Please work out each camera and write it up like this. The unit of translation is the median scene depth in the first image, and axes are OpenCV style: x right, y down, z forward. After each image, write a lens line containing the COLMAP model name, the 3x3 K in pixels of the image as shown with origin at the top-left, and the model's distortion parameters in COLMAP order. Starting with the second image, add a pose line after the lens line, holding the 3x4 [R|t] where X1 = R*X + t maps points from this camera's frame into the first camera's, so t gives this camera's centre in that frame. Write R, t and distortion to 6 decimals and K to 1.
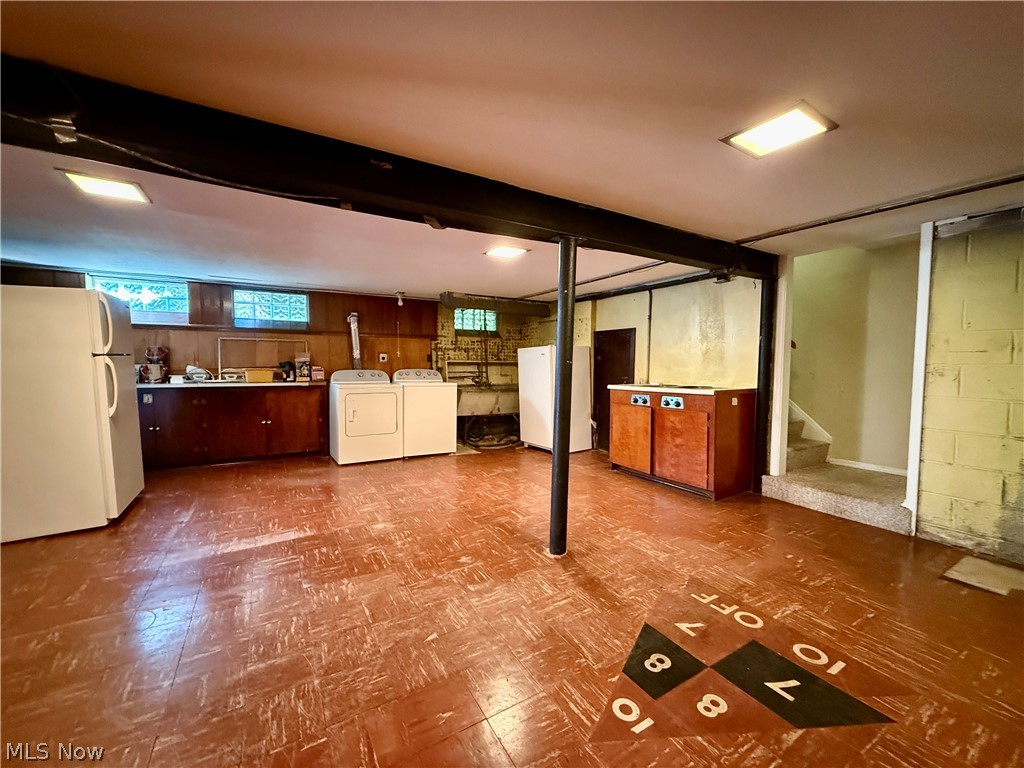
lens RADIAL K [[406.5, 0, 508.6], [0, 406.5, 383.8], [0, 0, 1]] dist [-0.001838, 0.000139]
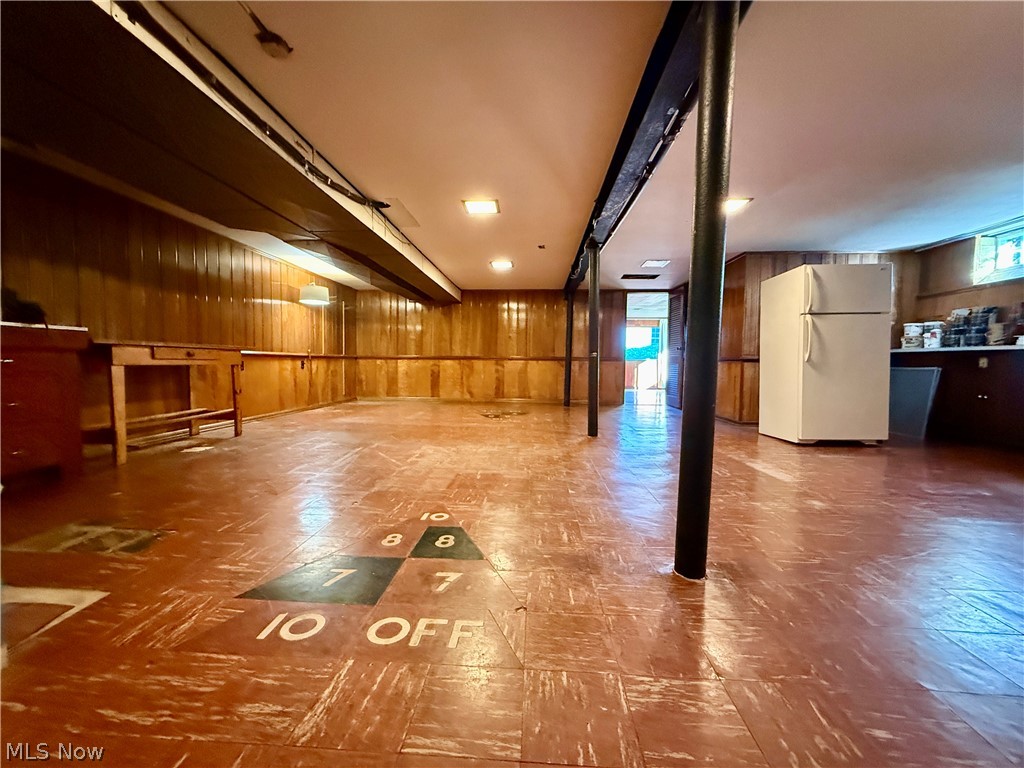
lens RADIAL K [[406.5, 0, 508.6], [0, 406.5, 383.8], [0, 0, 1]] dist [-0.001838, 0.000139]
pose [[-0.561629, 0.036442, -0.826586, 0.999189], [-0.054811, 0.995196, 0.081118, 0.156875], [0.825572, 0.090864, -0.556933, 1.482122]]
